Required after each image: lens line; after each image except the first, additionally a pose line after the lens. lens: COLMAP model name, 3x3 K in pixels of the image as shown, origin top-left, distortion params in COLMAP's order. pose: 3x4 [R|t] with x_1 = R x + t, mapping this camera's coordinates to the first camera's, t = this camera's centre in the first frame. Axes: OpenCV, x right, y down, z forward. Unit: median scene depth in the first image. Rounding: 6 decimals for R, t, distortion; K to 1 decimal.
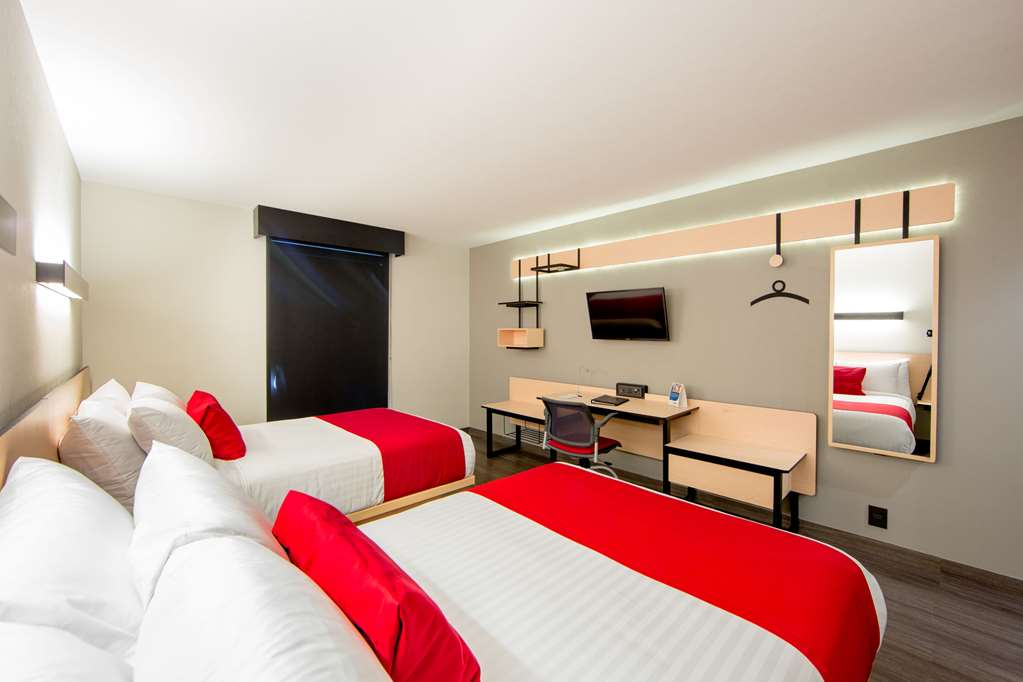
lens RADIAL K [[414.5, 0, 508.7], [0, 414.5, 338.8], [0, 0, 1]] dist [-0.000119, -0.000018]
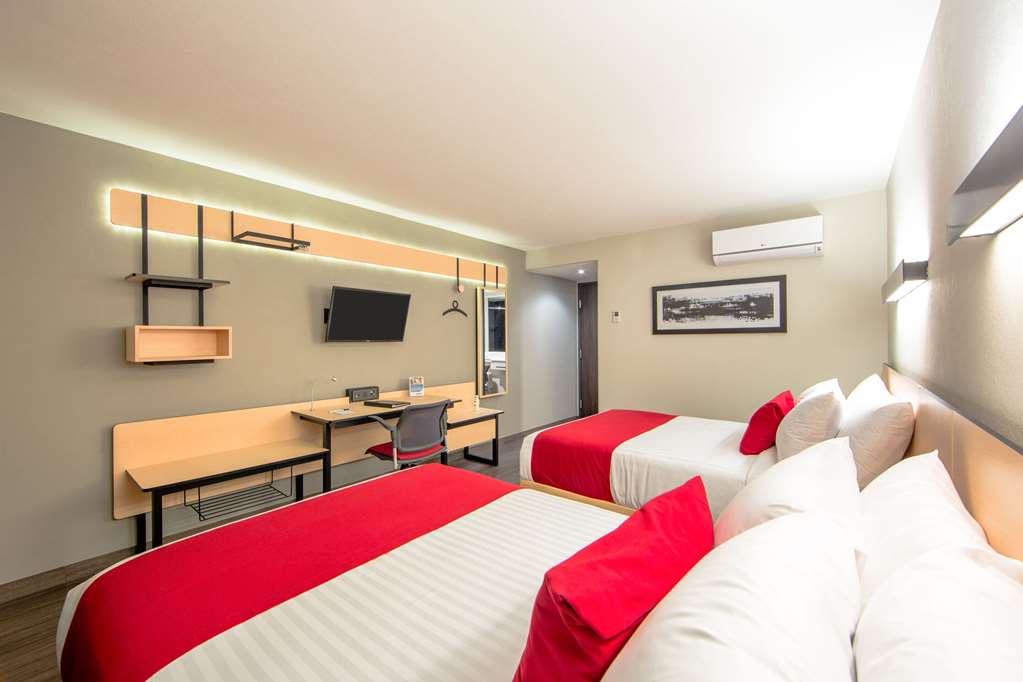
lens RADIAL K [[414.5, 0, 508.7], [0, 414.5, 338.8], [0, 0, 1]] dist [-0.000119, -0.000018]
pose [[-0.144235, -0.018116, 0.989378, -0.713177], [0.007782, 0.999781, 0.019440, -0.020602], [-0.989513, 0.010503, -0.144062, 0.798352]]
